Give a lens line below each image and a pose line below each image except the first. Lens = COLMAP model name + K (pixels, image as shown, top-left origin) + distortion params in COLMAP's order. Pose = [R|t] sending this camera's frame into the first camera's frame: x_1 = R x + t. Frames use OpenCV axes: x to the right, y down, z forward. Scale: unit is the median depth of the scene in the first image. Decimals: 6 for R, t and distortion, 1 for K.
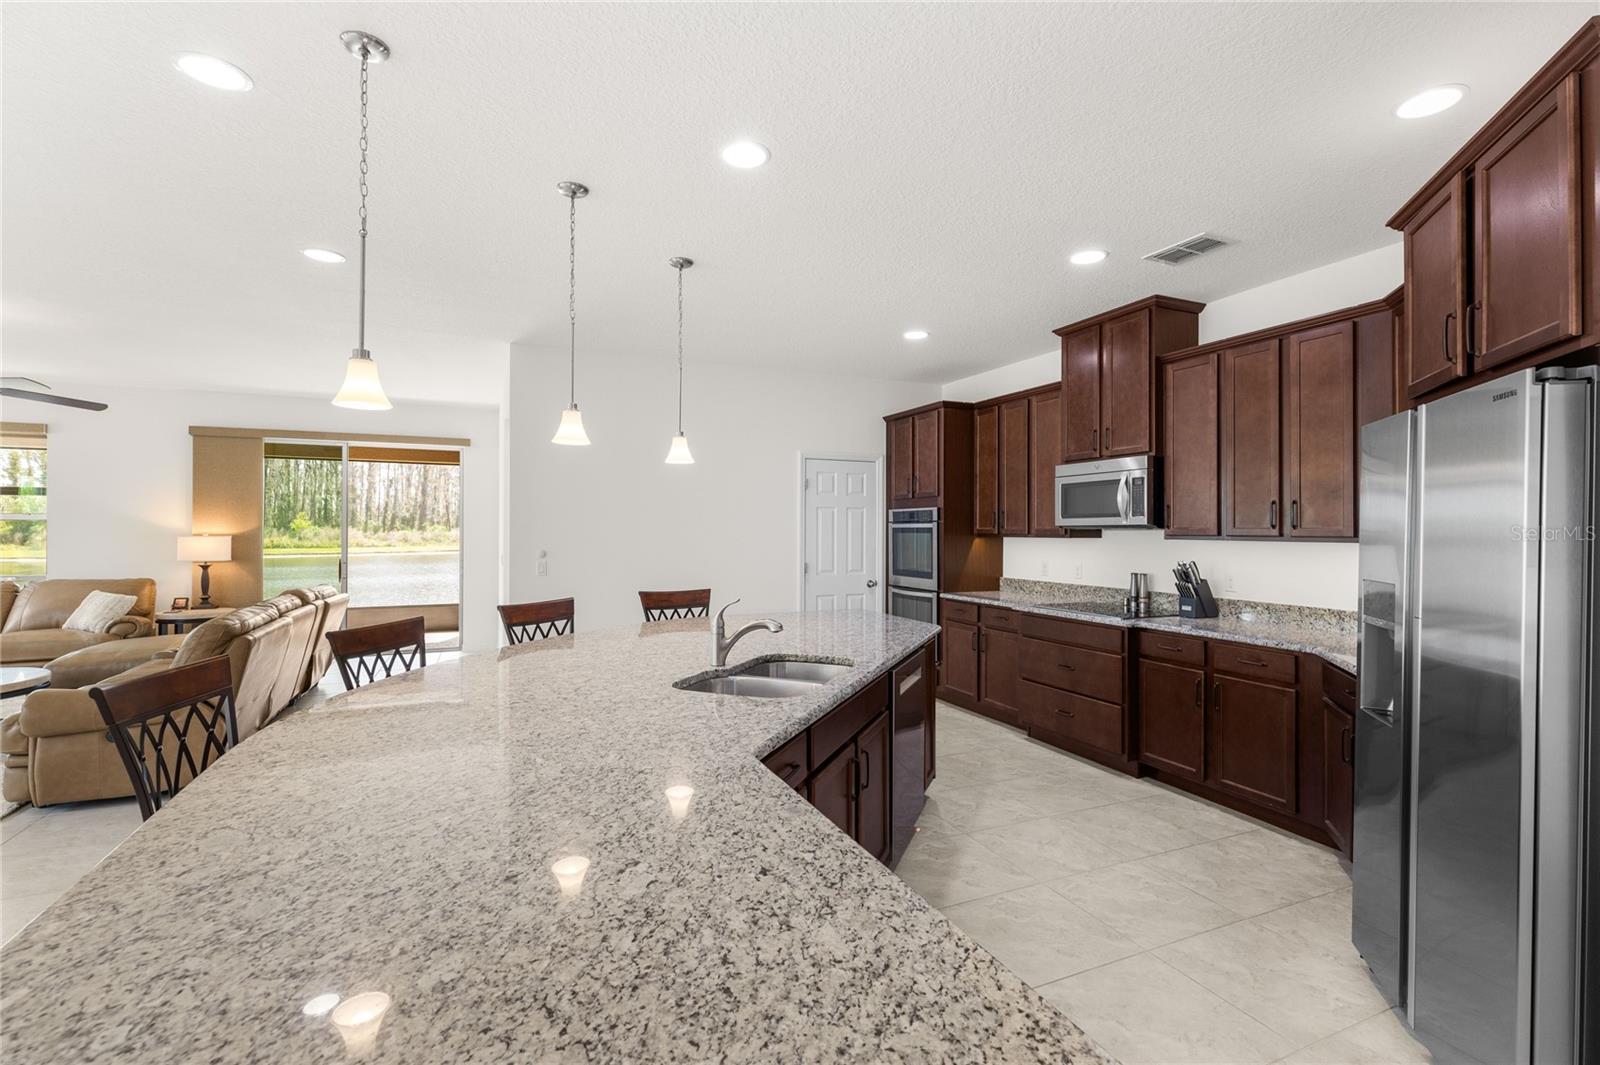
lens RADIAL K [[720.3, 0, 804.5], [0, 720.3, 524.3], [0, 0, 1]] dist [0.000546, -0.000959]
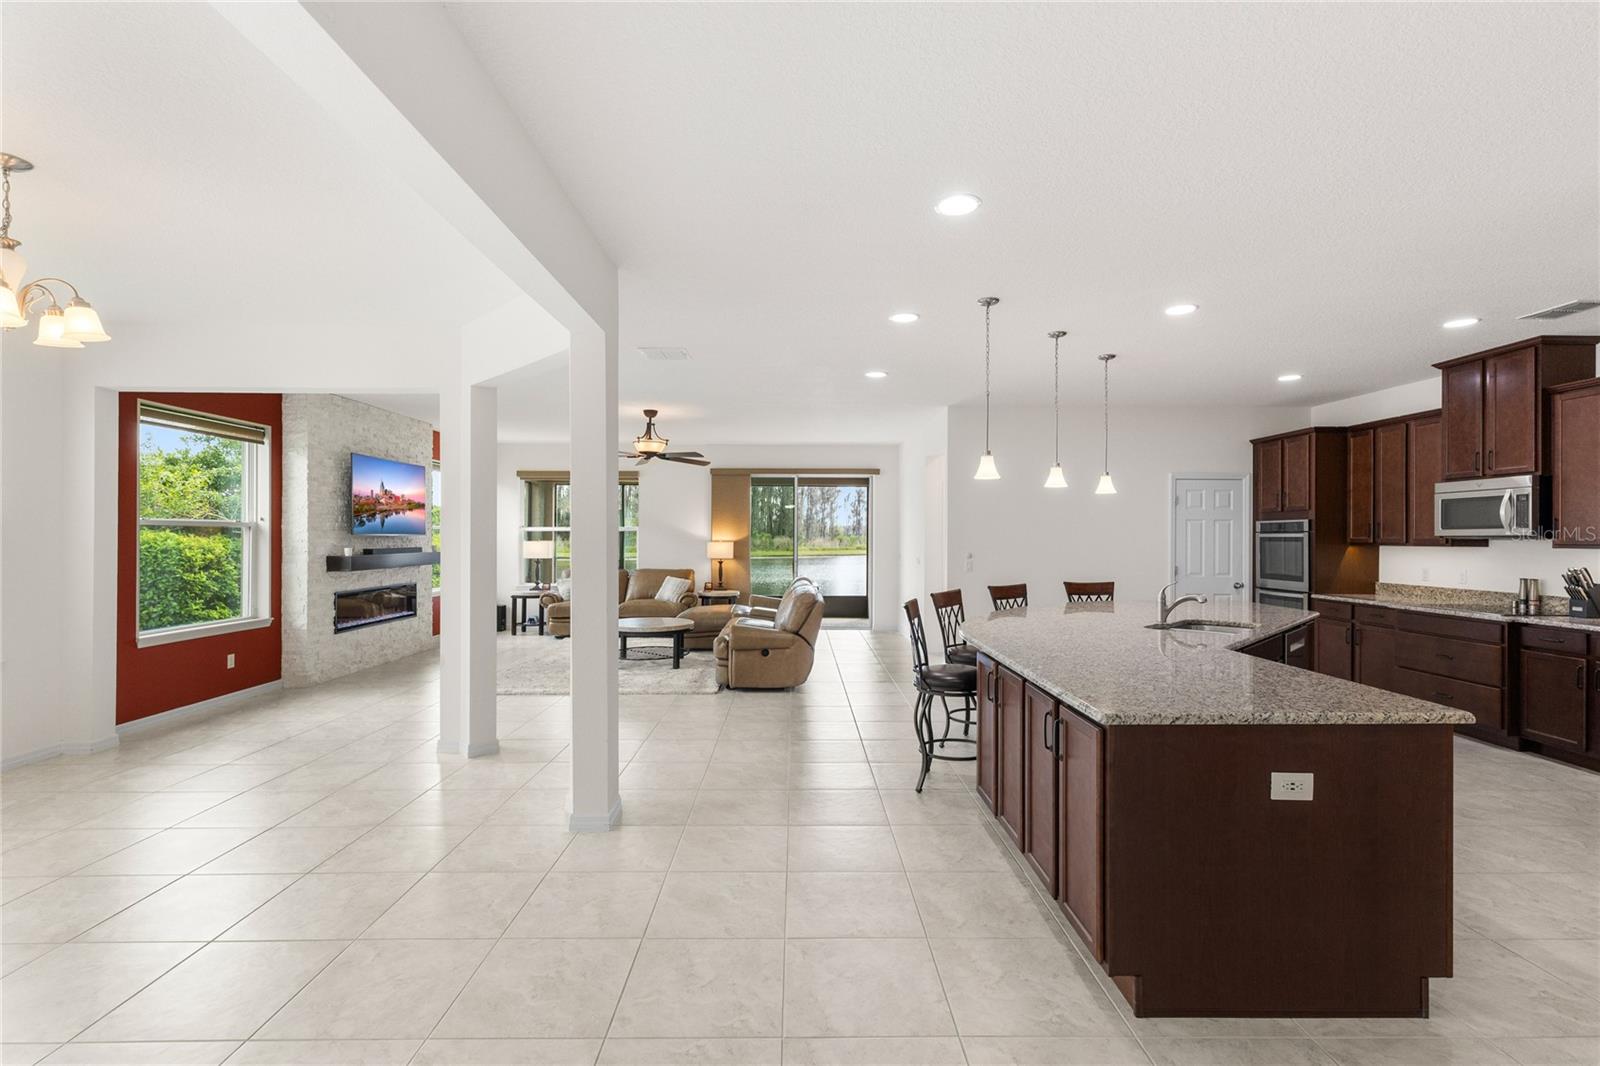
lens RADIAL K [[720.3, 0, 803.4], [0, 720.3, 533.7], [0, 0, 1]] dist [0.000546, -0.000959]
pose [[0.917163, -0.000303, -0.398513, -0.120105], [0.001228, 0.999997, 0.002066, -0.005279], [0.398511, -0.002385, 0.917160, -0.465667]]
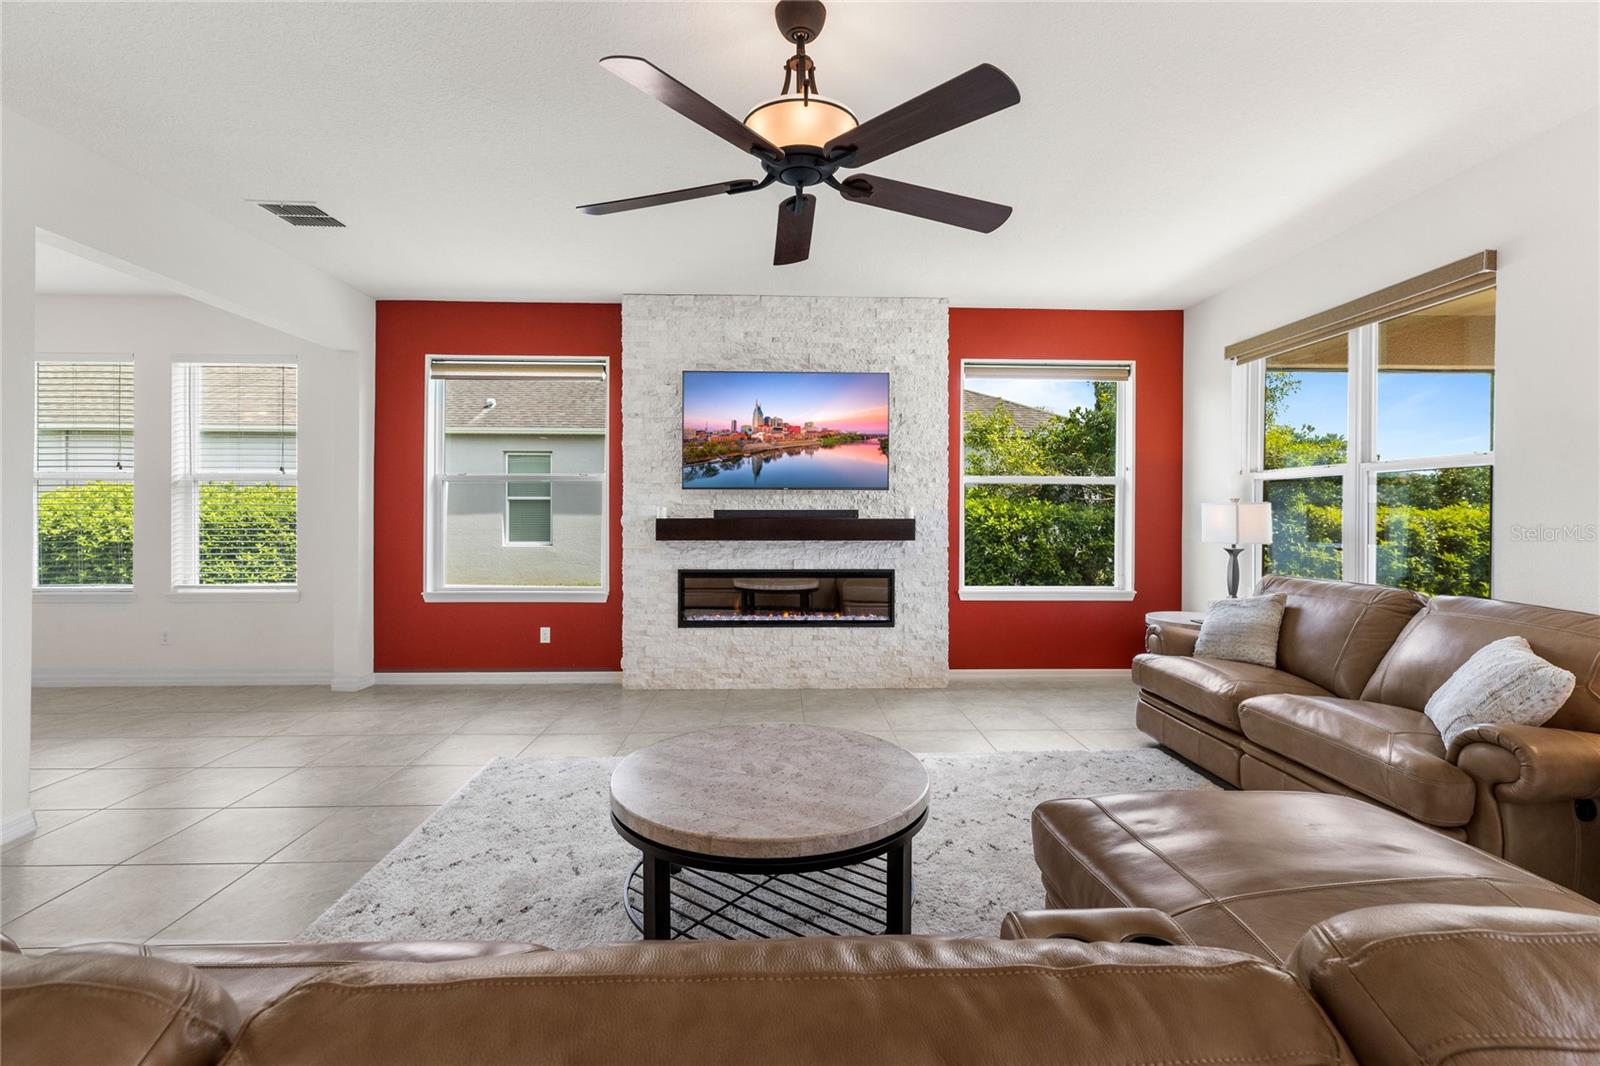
lens RADIAL K [[720.3, 0, 776.2], [0, 720.3, 510.6], [0, 0, 1]] dist [0.000546, -0.000959]
pose [[-0.383500, -0.006617, -0.923517, -0.682480], [0.000875, 0.999971, -0.007529, 0.040186], [0.923541, -0.003695, -0.383483, 1.094973]]
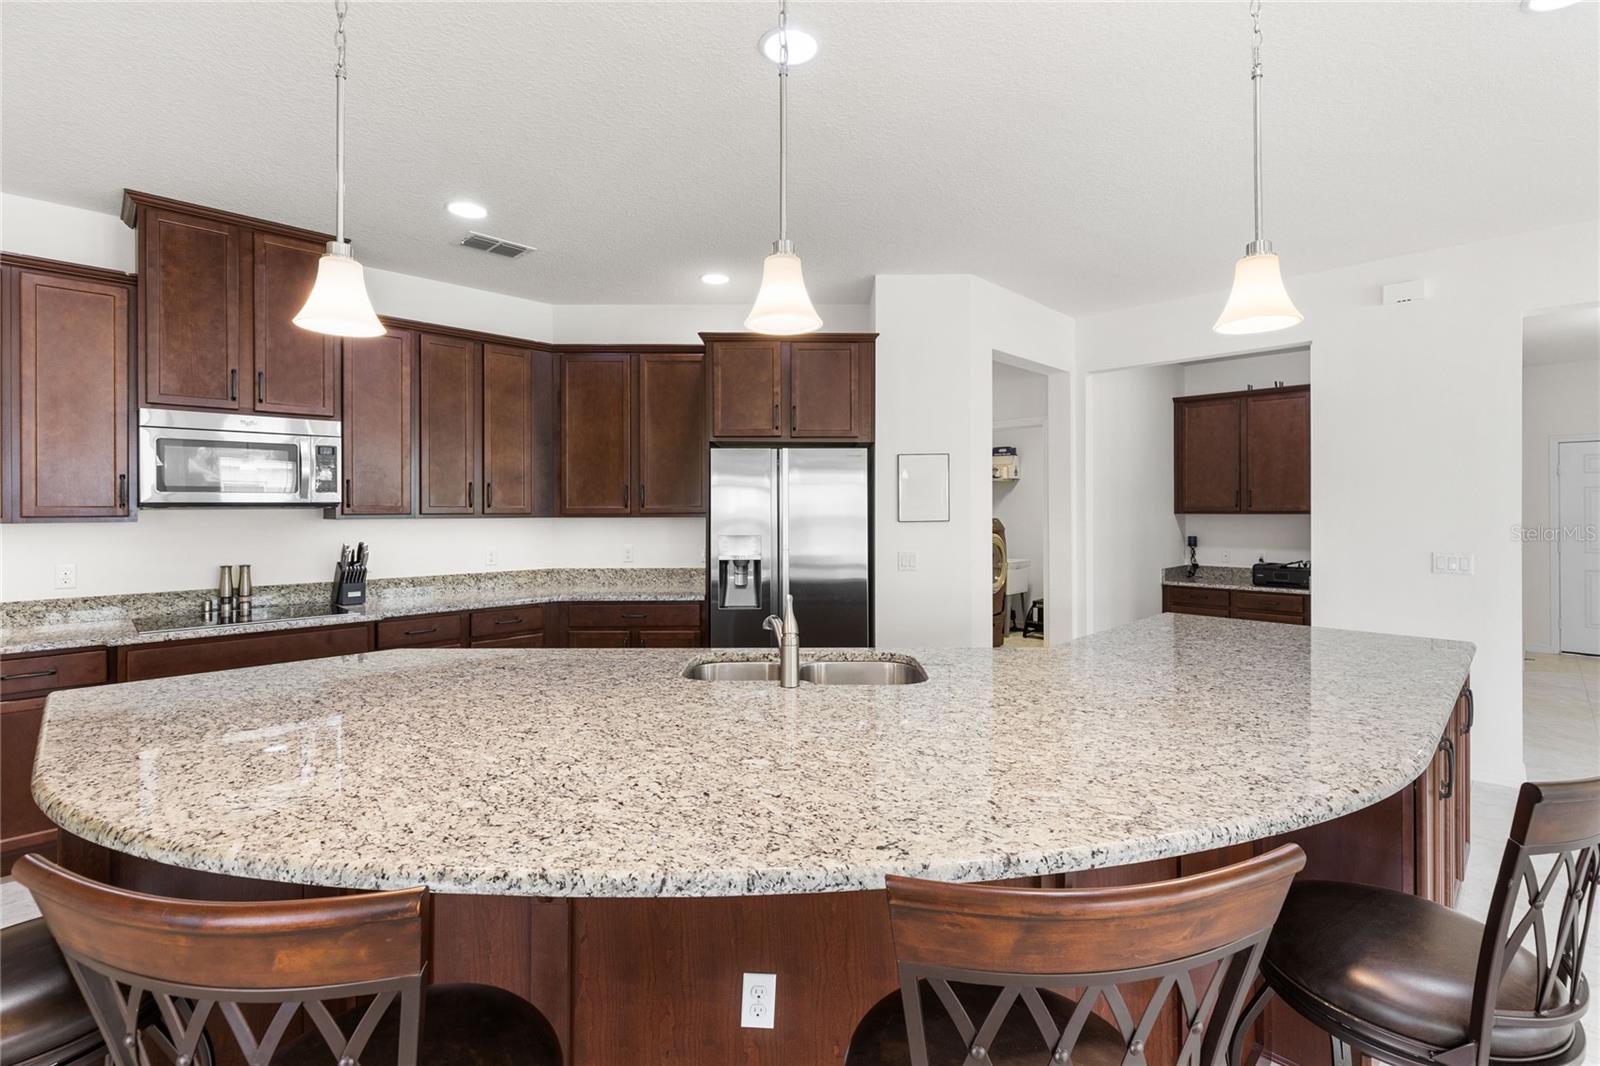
lens RADIAL K [[735.6, 0, 809.6], [0, 735.6, 505.9], [0, 0, 1]] dist [-0.001620, 0.000557]
pose [[-0.361811, -0.000426, 0.932251, -0.483663], [-0.008011, 0.999964, -0.002652, 0.002022], [-0.932217, -0.008428, -0.361802, 0.712117]]
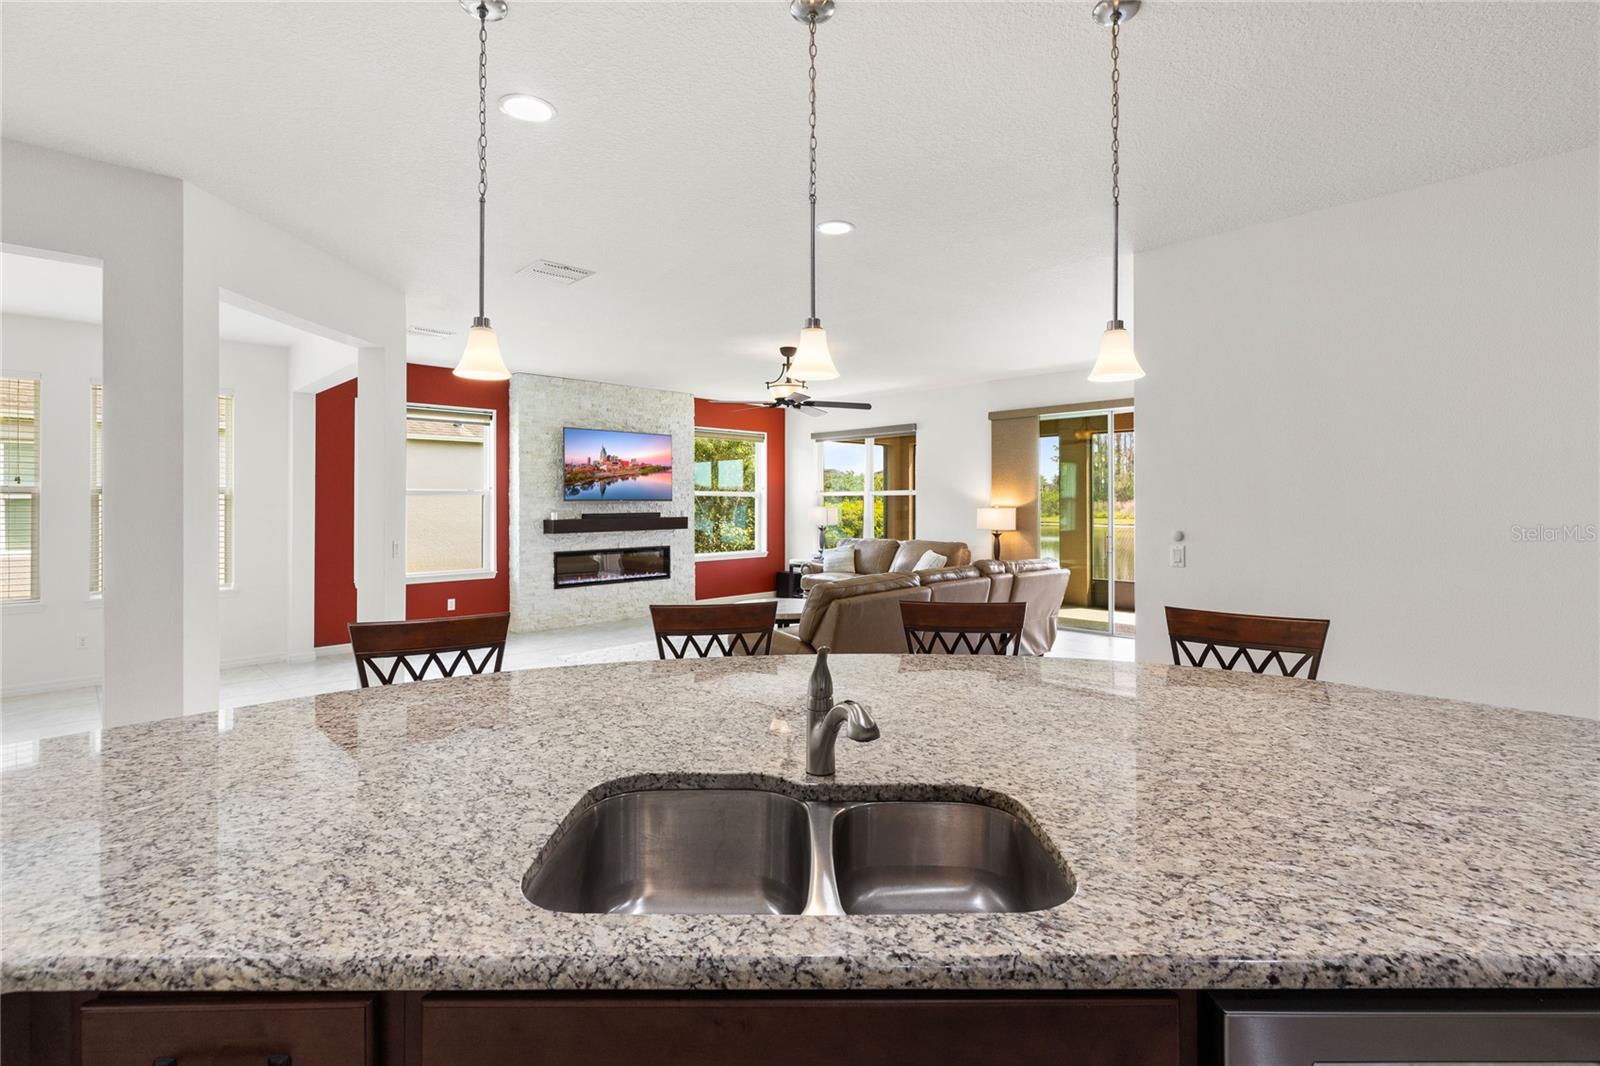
lens RADIAL K [[735.6, 0, 797.9], [0, 735.6, 497.1], [0, 0, 1]] dist [-0.001620, 0.000557]
pose [[0.361193, -0.007211, -0.932463, 0.204178], [0.008843, 0.999952, -0.004308, 0.002543], [0.932449, -0.006690, 0.361239, 0.445873]]
